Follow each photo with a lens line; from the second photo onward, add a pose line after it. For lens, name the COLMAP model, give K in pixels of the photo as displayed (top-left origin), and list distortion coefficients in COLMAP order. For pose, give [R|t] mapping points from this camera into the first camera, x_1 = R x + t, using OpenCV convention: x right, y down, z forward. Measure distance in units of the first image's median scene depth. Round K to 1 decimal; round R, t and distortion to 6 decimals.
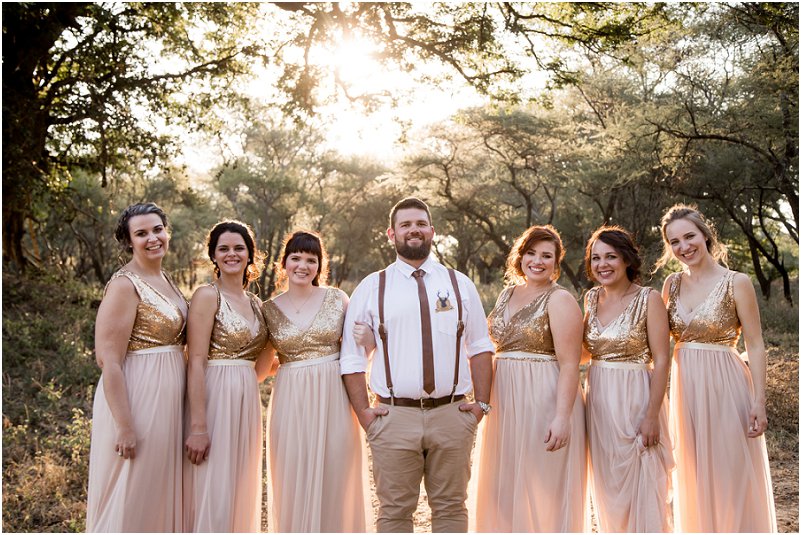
lens RADIAL K [[1032.2, 0, 400.5], [0, 1032.2, 267.5], [0, 0, 1]] dist [0.097594, 0.007970]
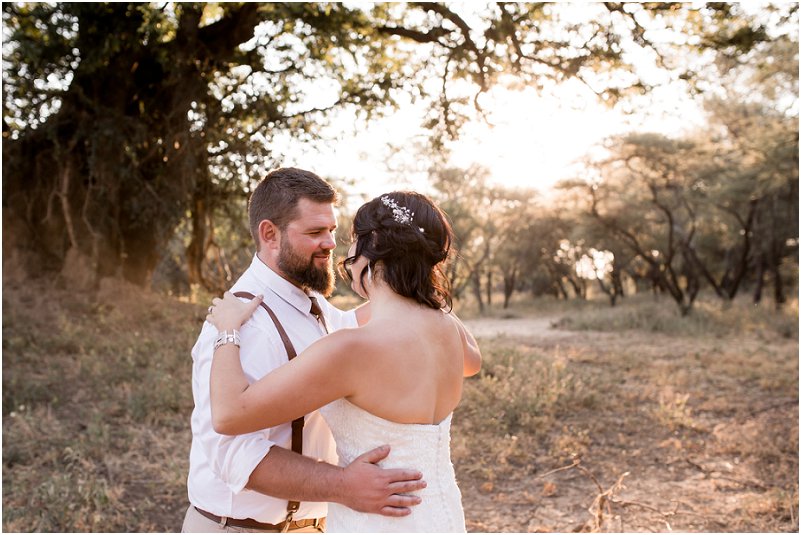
lens RADIAL K [[797.8, 0, 400.5], [0, 797.8, 267.5], [0, 0, 1]] dist [-0.011082, -0.013844]
pose [[0.976421, -0.021399, -0.214814, 0.027264], [0.017531, 0.999648, -0.019897, 0.000659], [0.215164, 0.015662, 0.976452, 0.128494]]
